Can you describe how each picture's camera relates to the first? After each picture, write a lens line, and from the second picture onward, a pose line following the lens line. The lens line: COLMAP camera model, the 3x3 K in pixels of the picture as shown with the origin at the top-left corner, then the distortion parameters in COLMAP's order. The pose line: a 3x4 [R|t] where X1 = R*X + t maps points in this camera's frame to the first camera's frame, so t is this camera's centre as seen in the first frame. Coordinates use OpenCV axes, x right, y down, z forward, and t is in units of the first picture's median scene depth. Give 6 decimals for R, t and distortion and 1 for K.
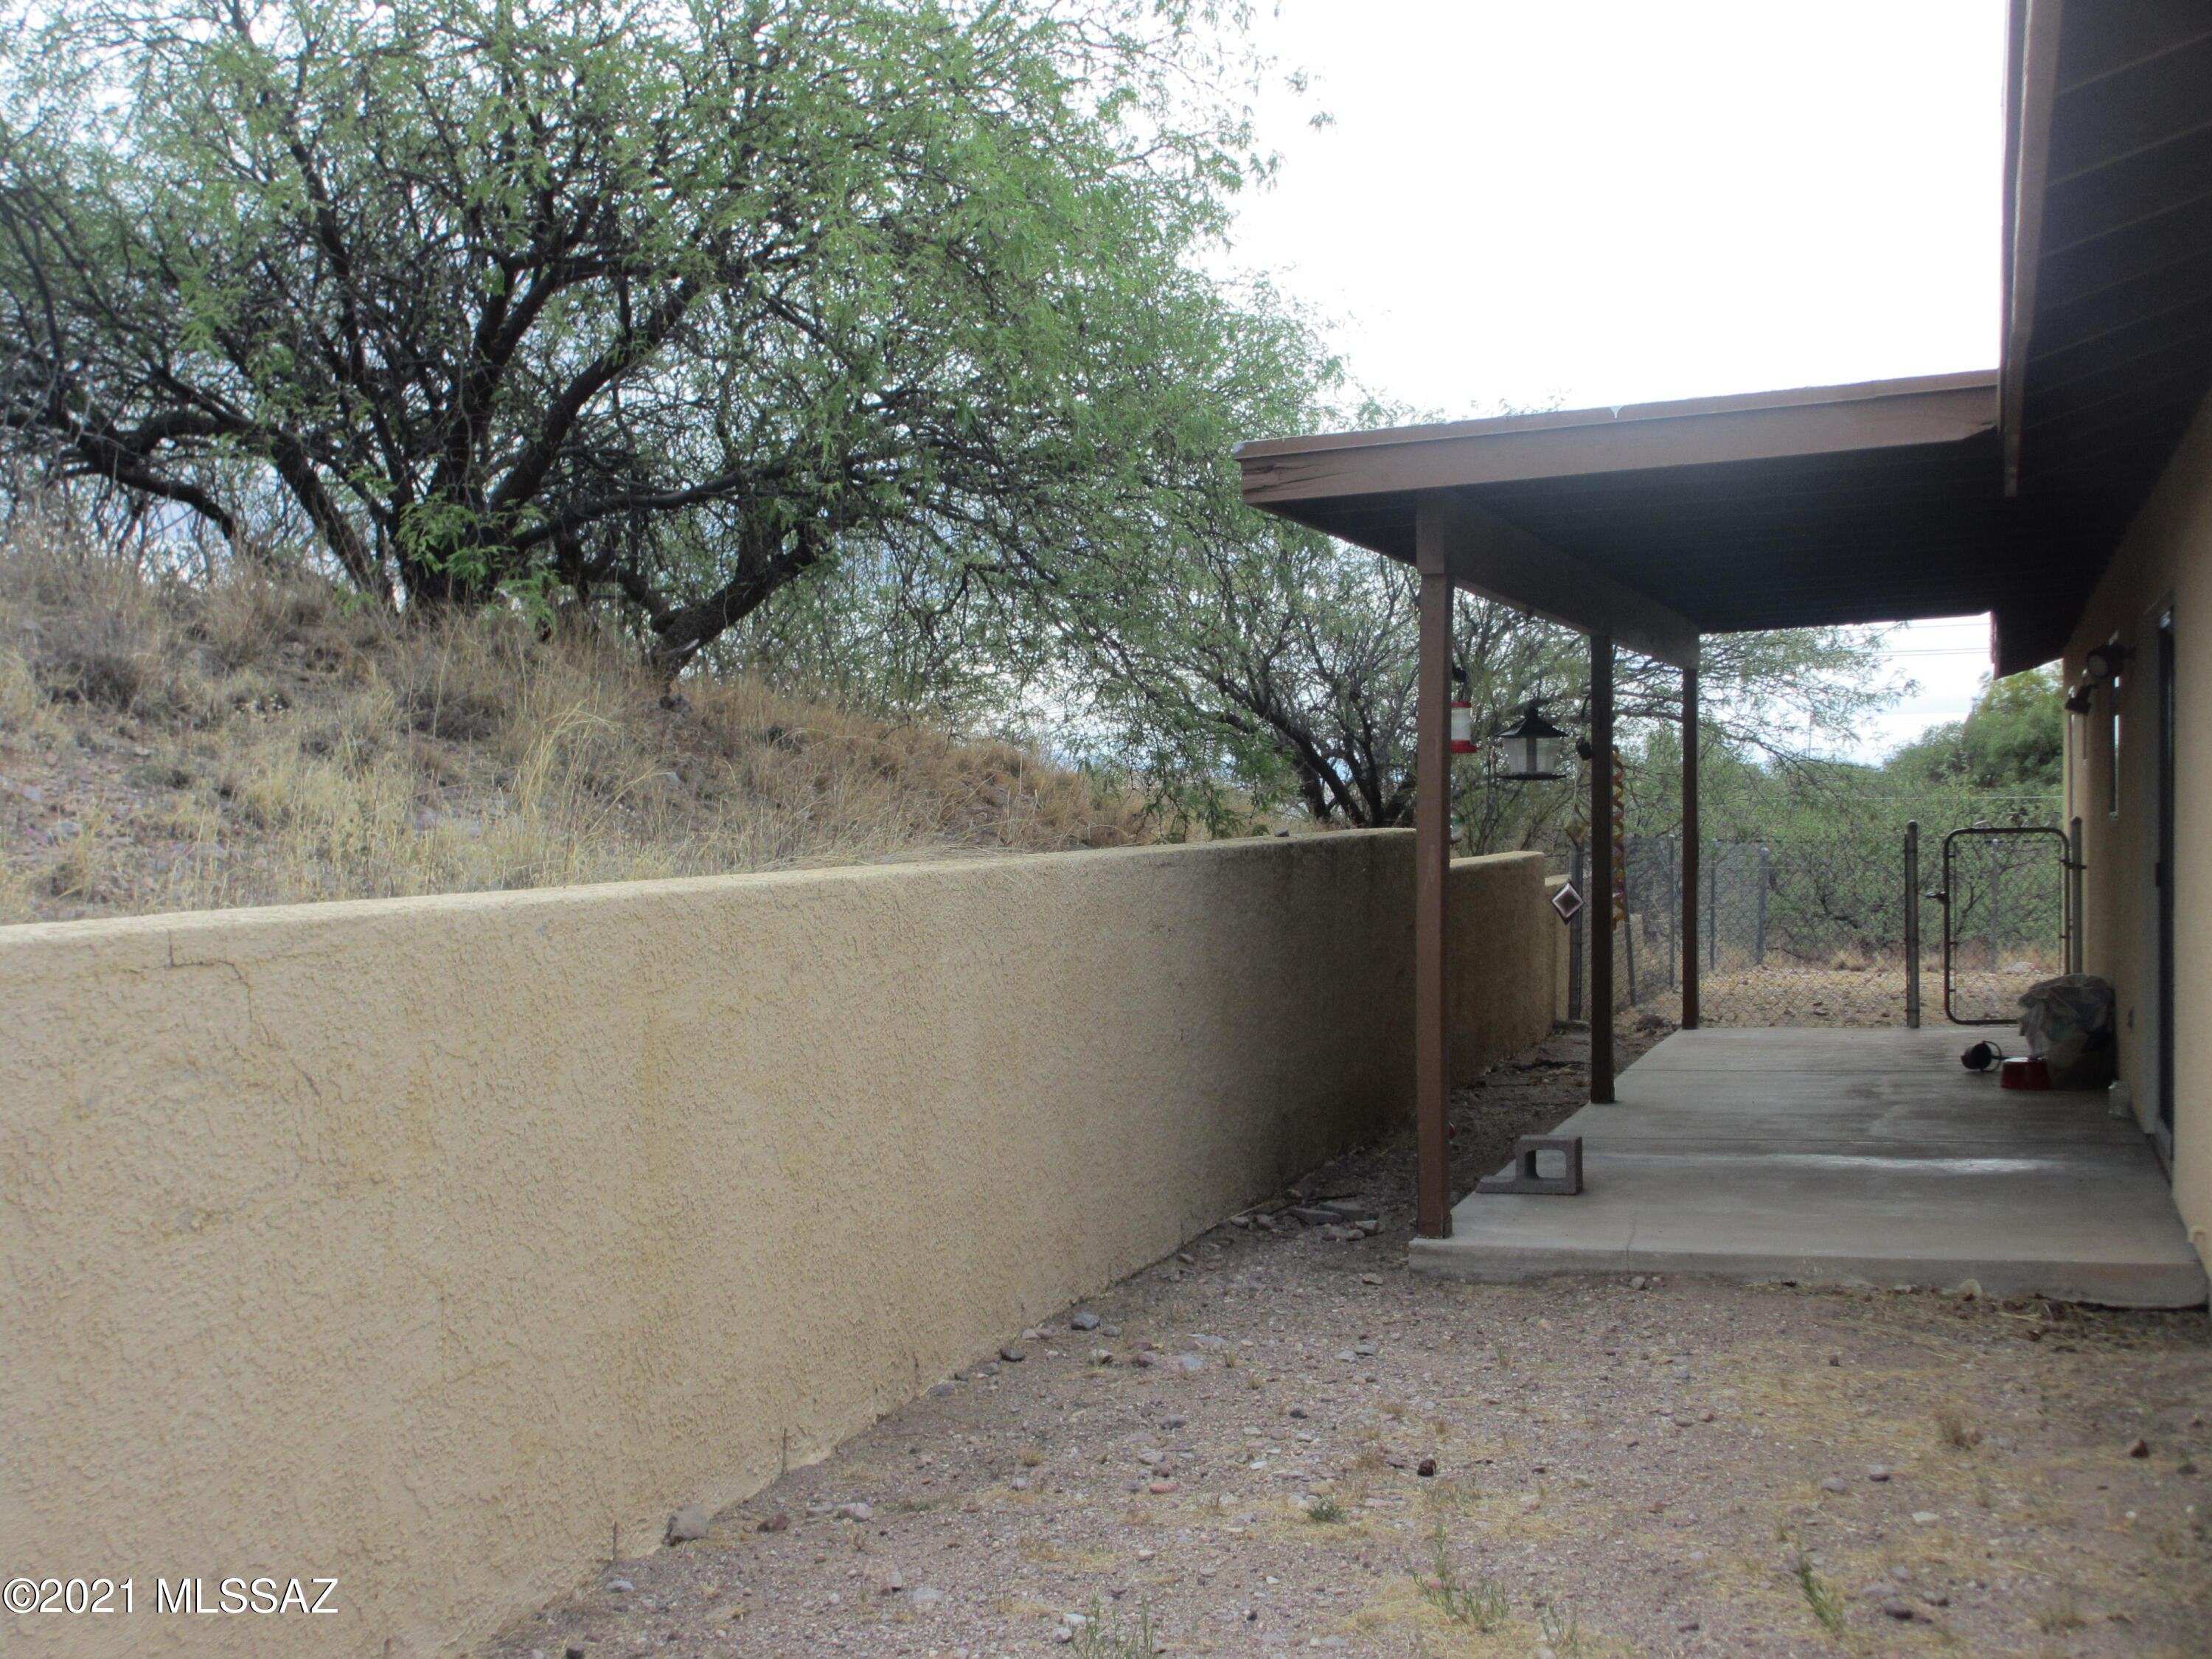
lens RADIAL K [[2826.8, 0, 1105.7], [0, 2826.8, 823.4], [0, 0, 1]] dist [0.053593, 0.000000]
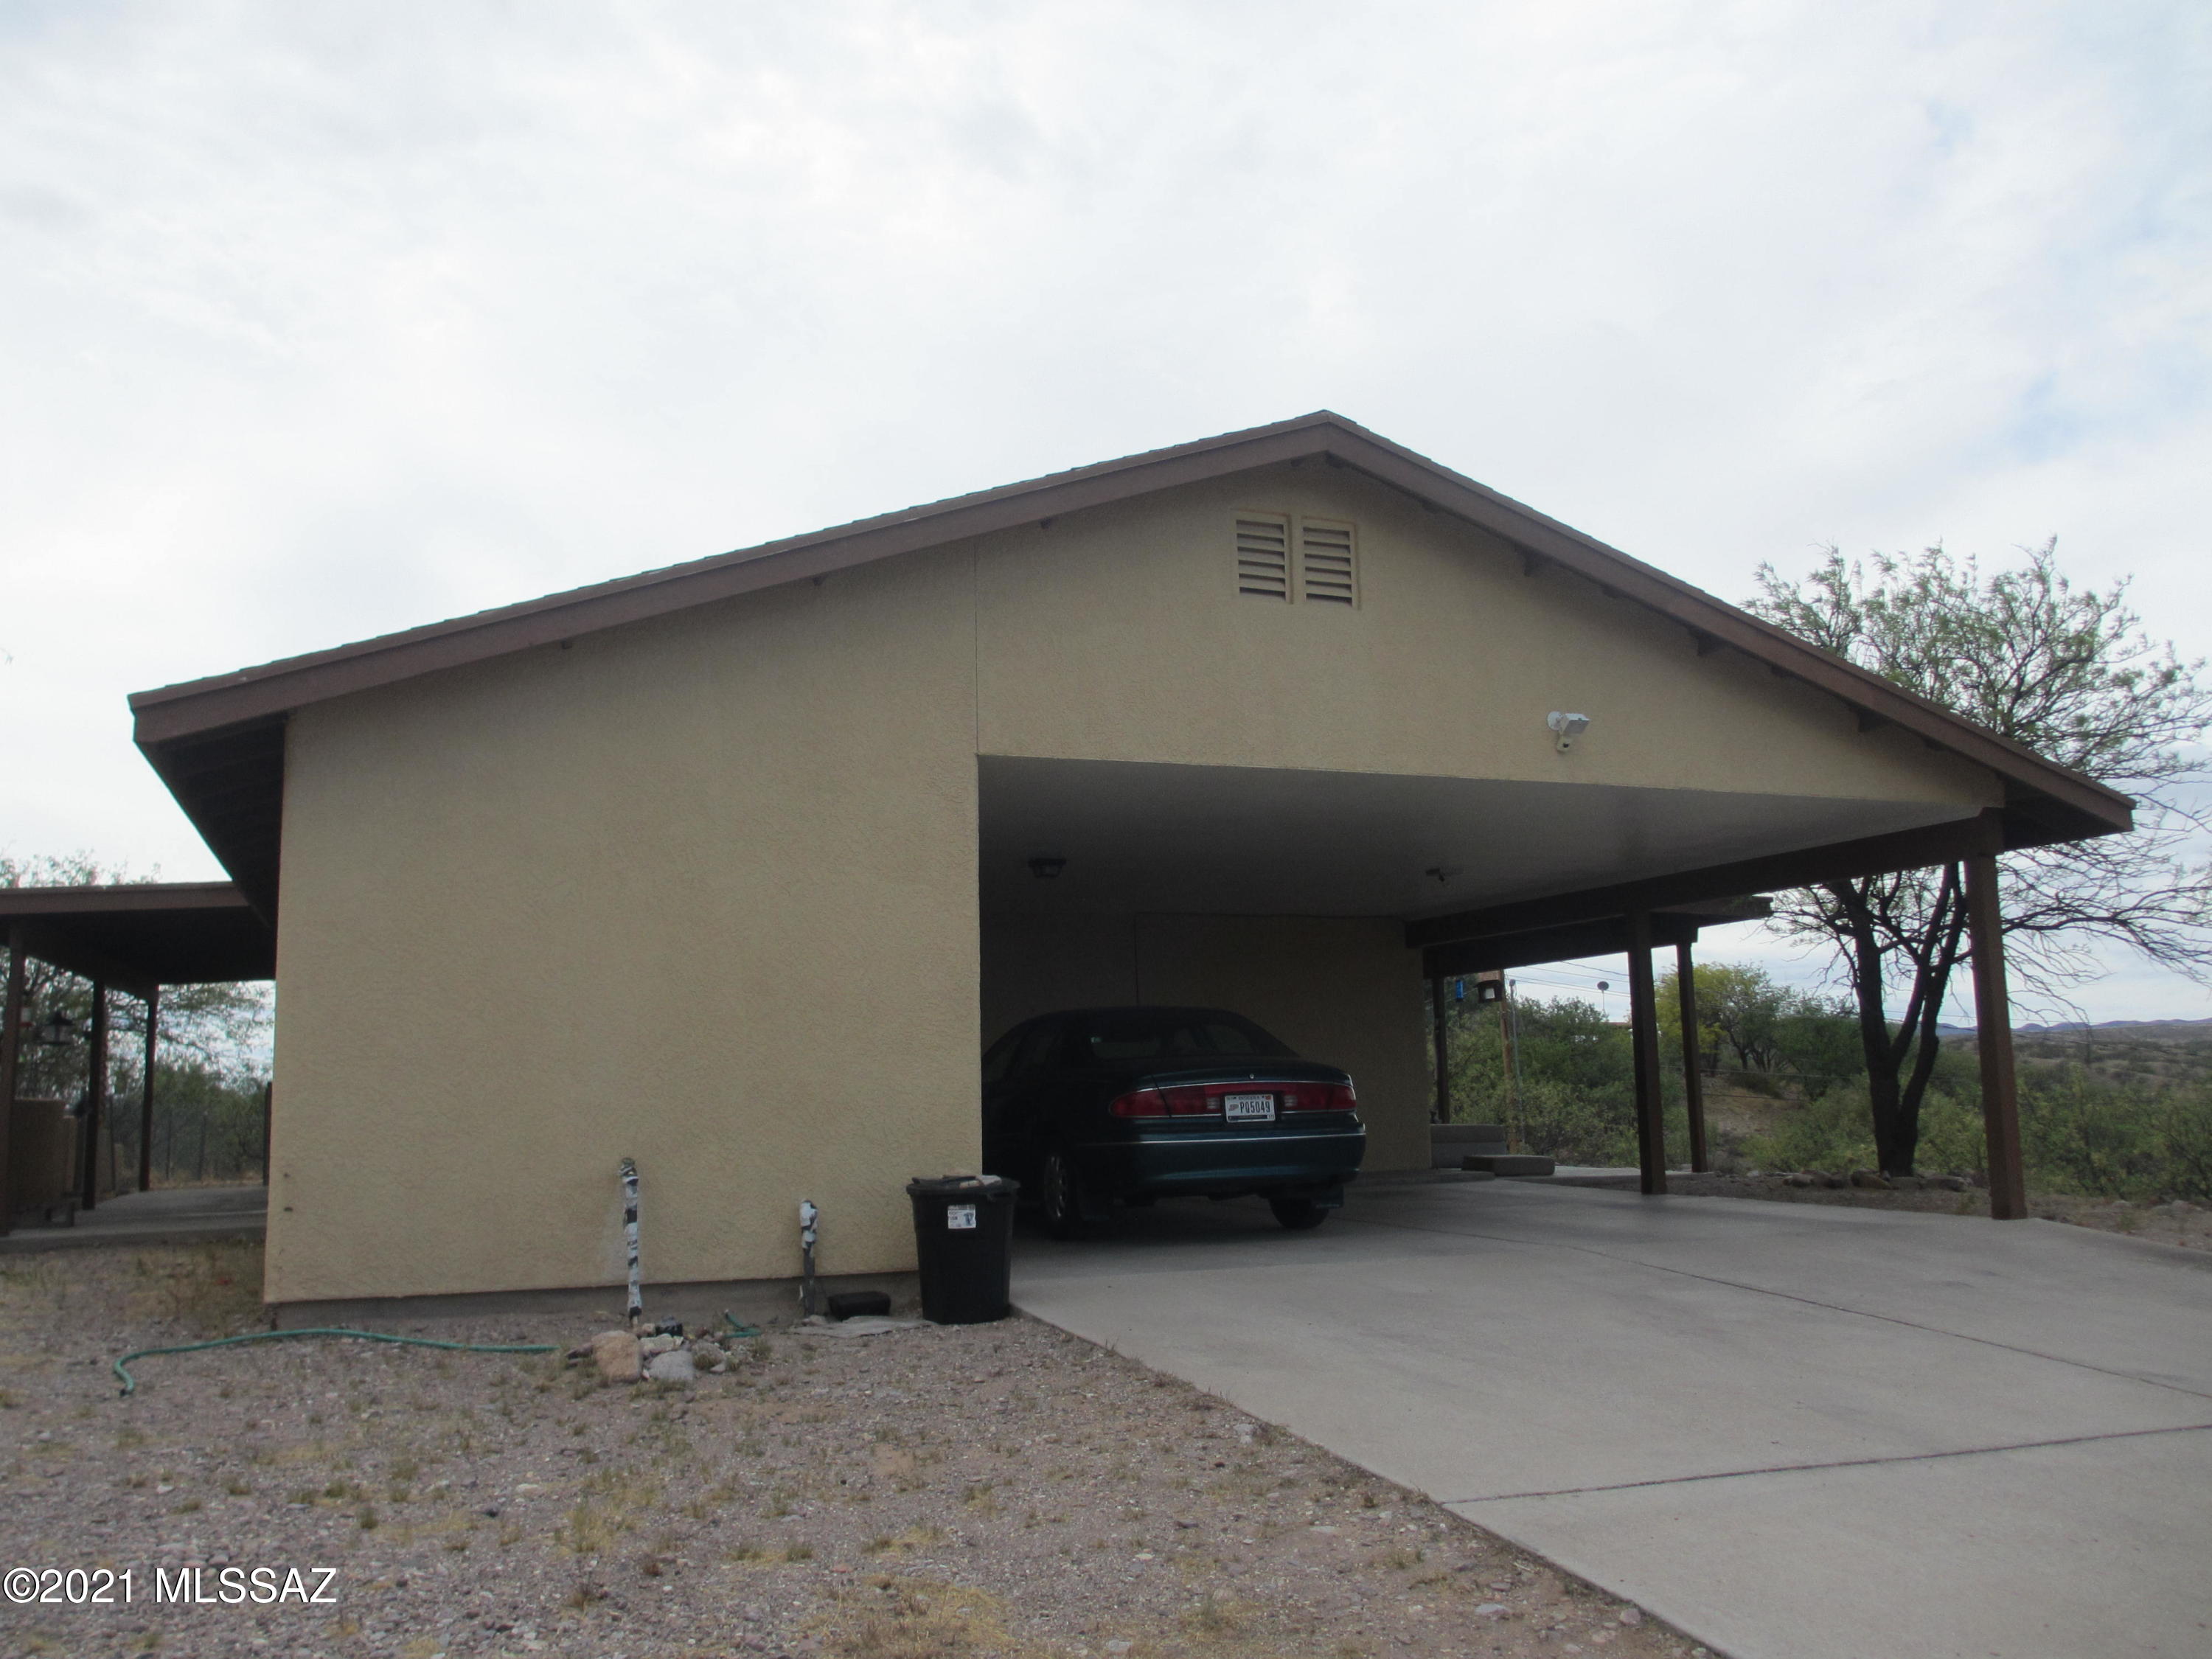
lens RADIAL K [[1892.1, 0, 1108.0], [0, 1892.1, 815.6], [0, 0, 1]] dist [-0.047766, 0.026726]
pose [[0.790588, 0.079083, 0.607221, -0.058615], [0.021673, 0.987390, -0.156813, 0.030657], [-0.611965, 0.137135, 0.778905, -0.379153]]
